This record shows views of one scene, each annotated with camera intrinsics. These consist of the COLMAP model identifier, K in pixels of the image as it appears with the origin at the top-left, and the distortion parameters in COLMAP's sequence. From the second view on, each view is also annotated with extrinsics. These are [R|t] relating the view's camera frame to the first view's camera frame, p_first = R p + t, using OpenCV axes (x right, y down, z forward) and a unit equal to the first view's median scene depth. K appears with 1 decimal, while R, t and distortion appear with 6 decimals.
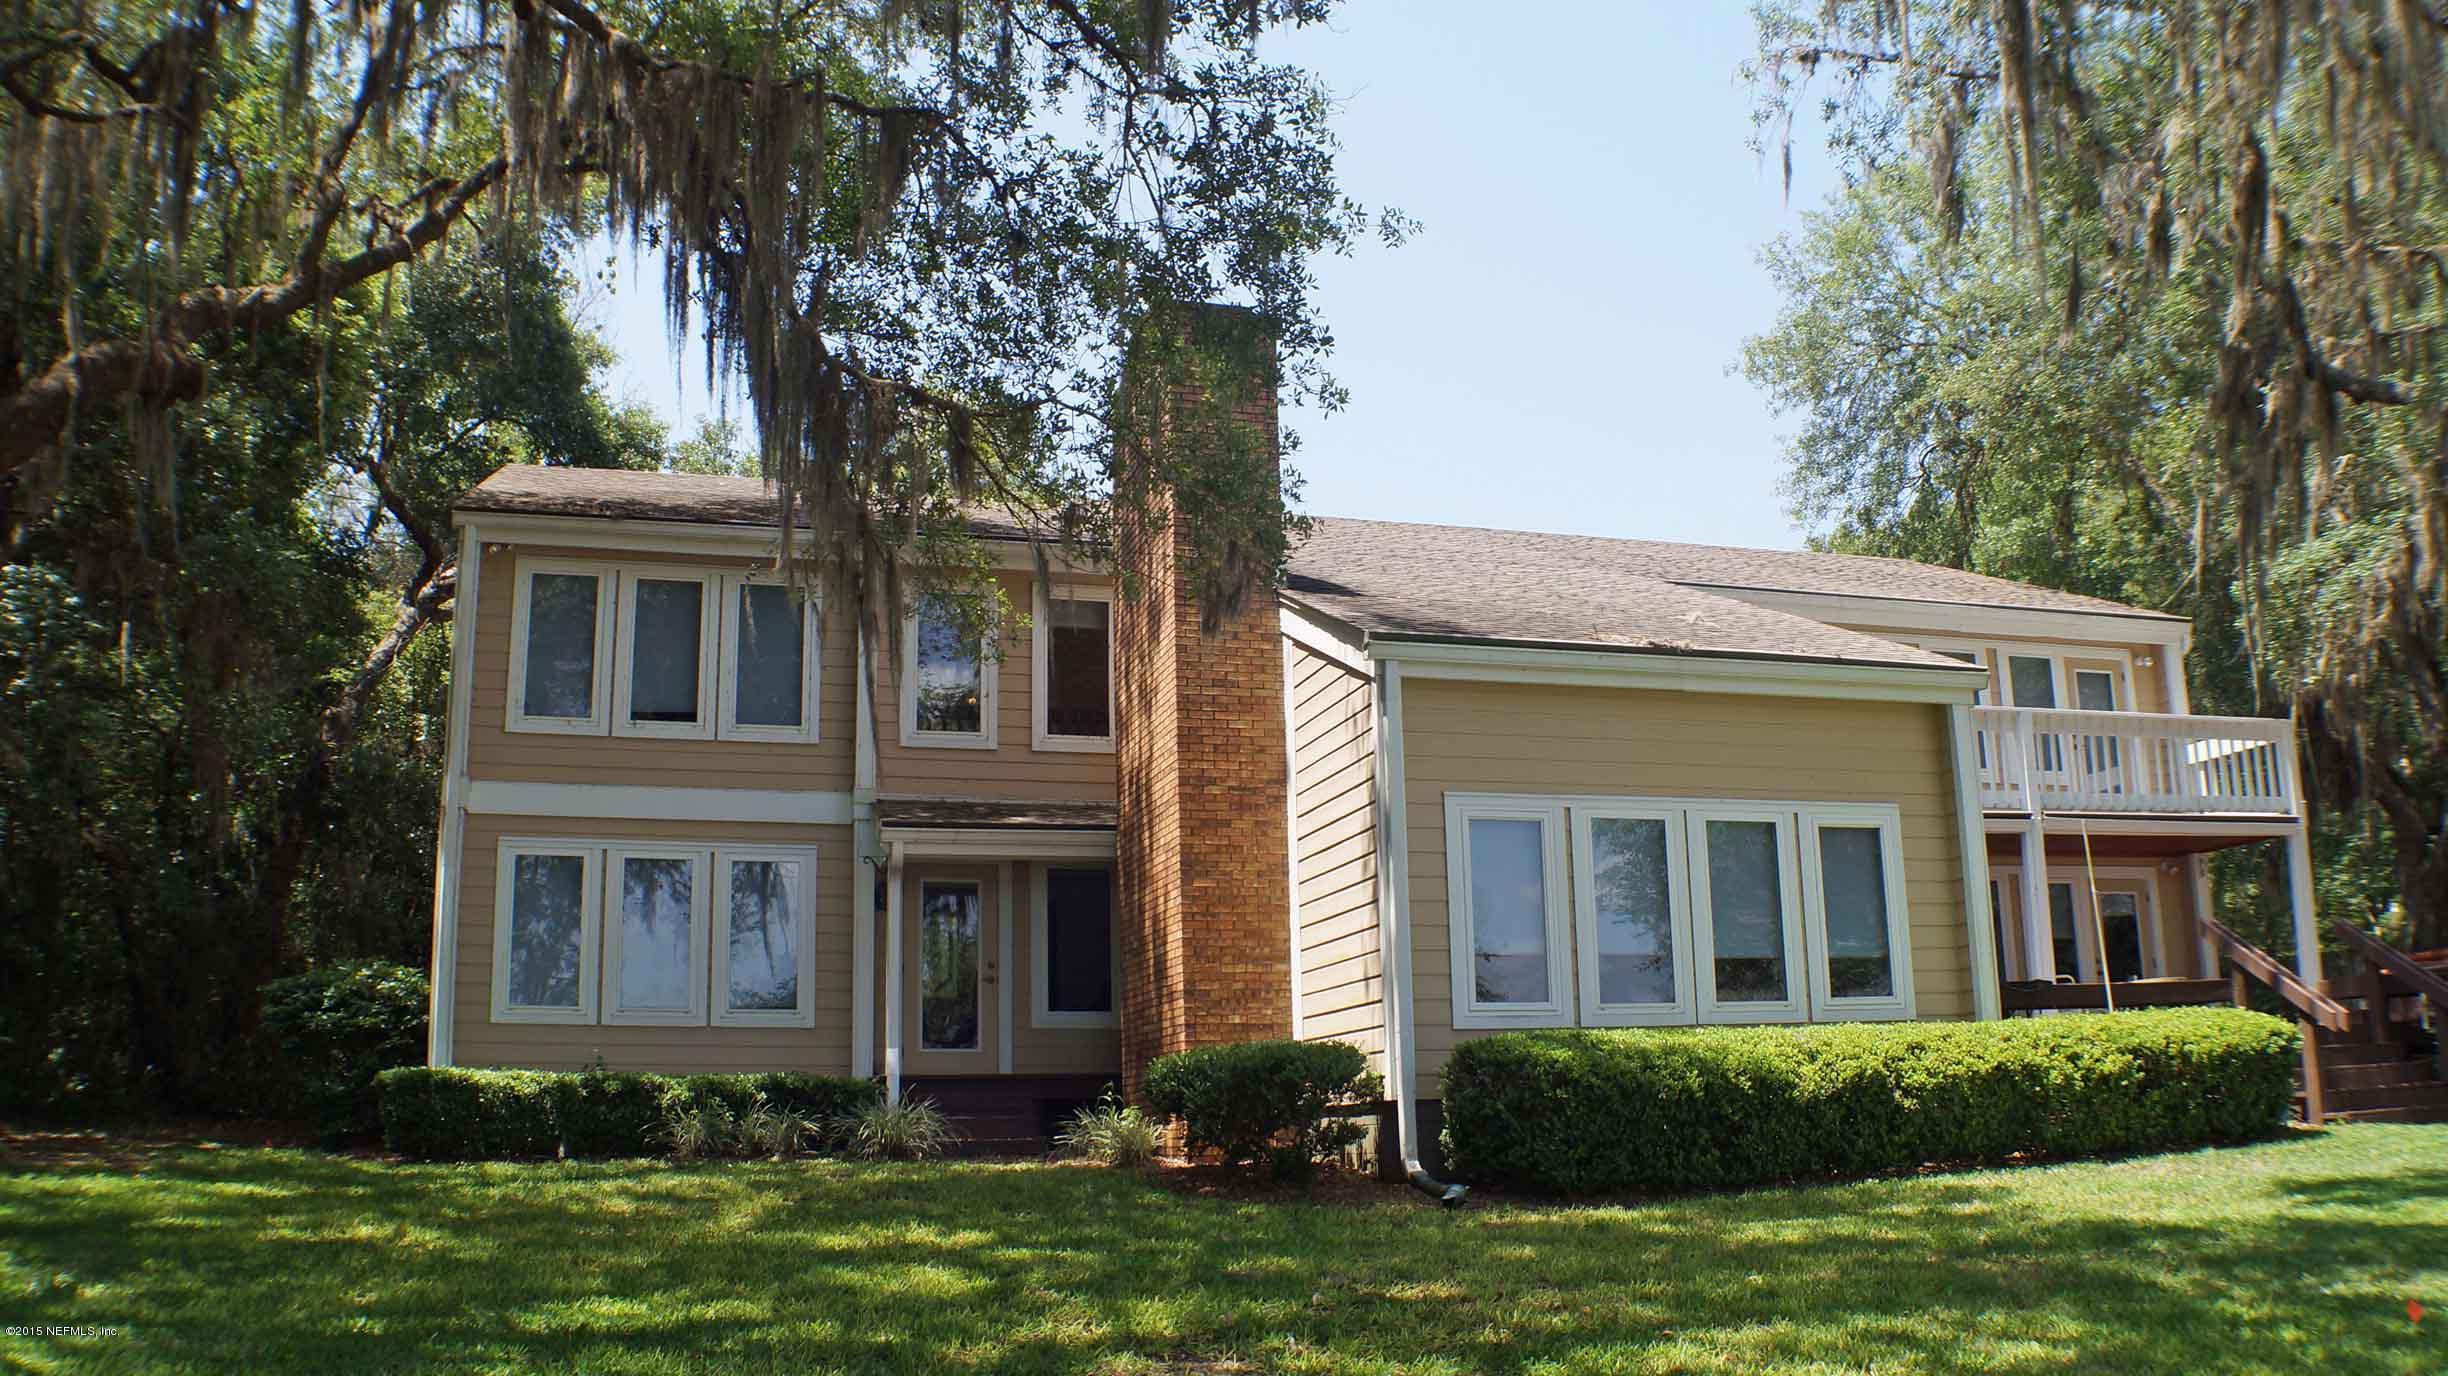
lens RADIAL K [[2031.2, 0, 1224.0], [0, 2031.2, 688.0], [0, 0, 1]] dist [-0.155913, 0.005689]
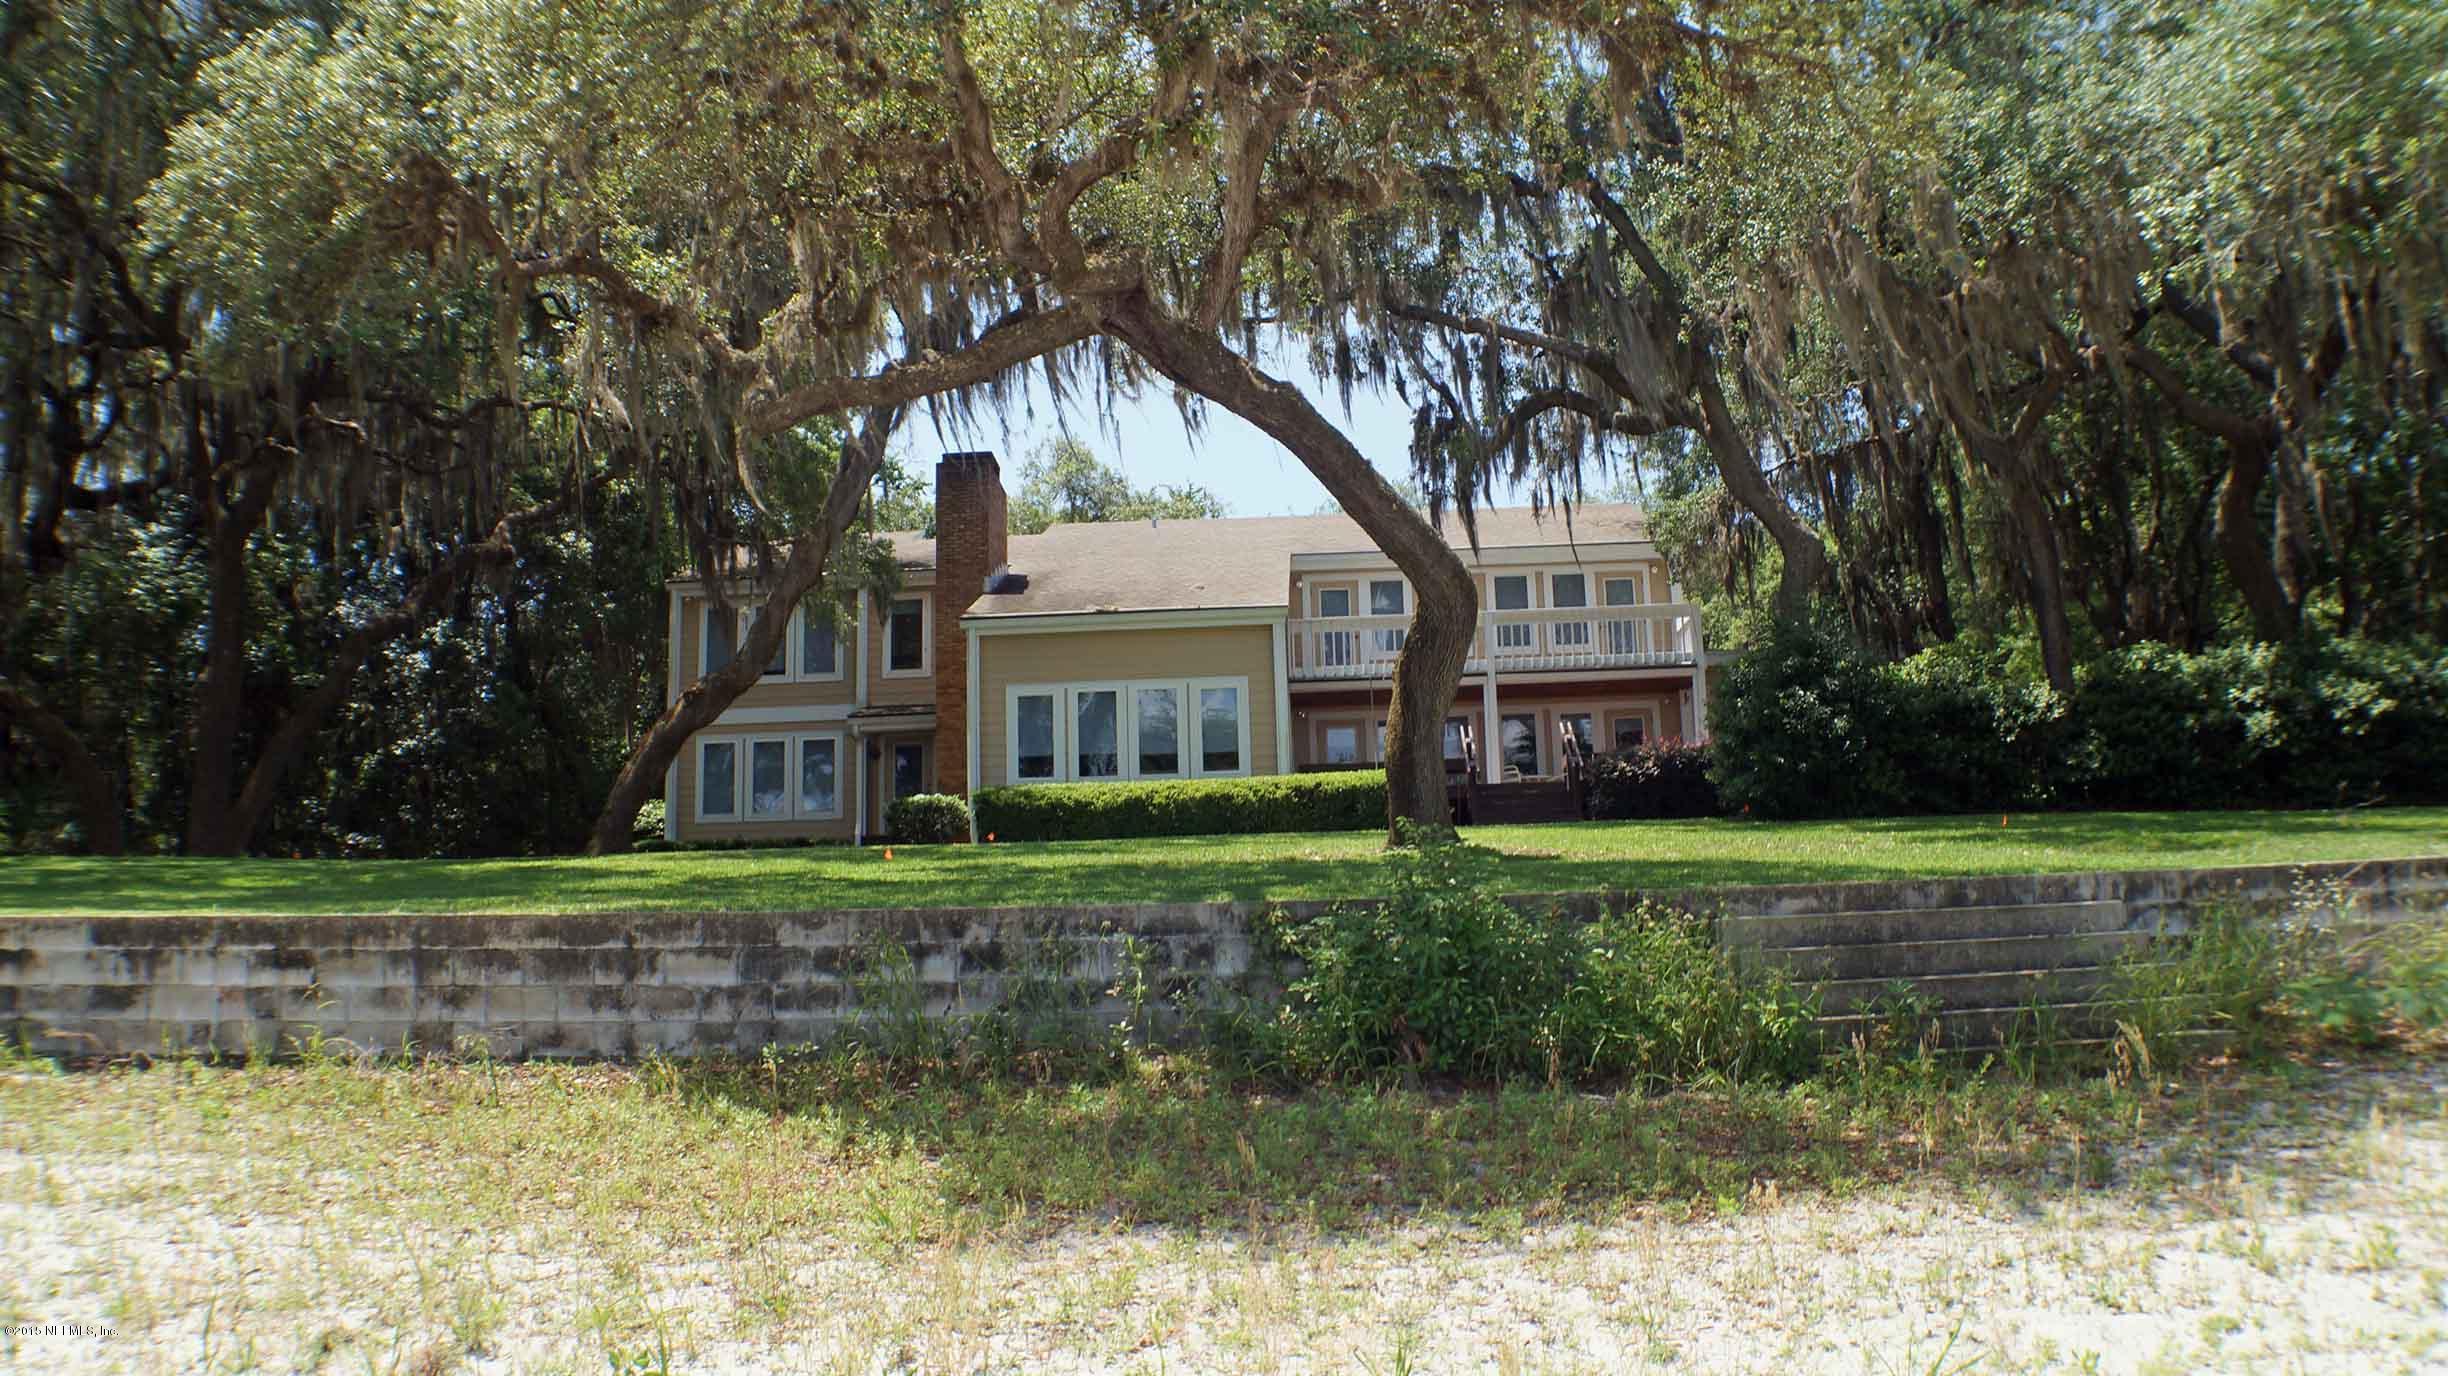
lens RADIAL K [[1901.3, 0, 1147.4], [0, 1901.3, 698.6], [0, 0, 1]] dist [-0.150629, 0.016399]
pose [[0.935718, -0.065738, -0.346570, 0.811522], [0.081841, 0.996131, 0.032018, 0.010372], [0.343125, -0.058324, 0.937477, -0.748340]]
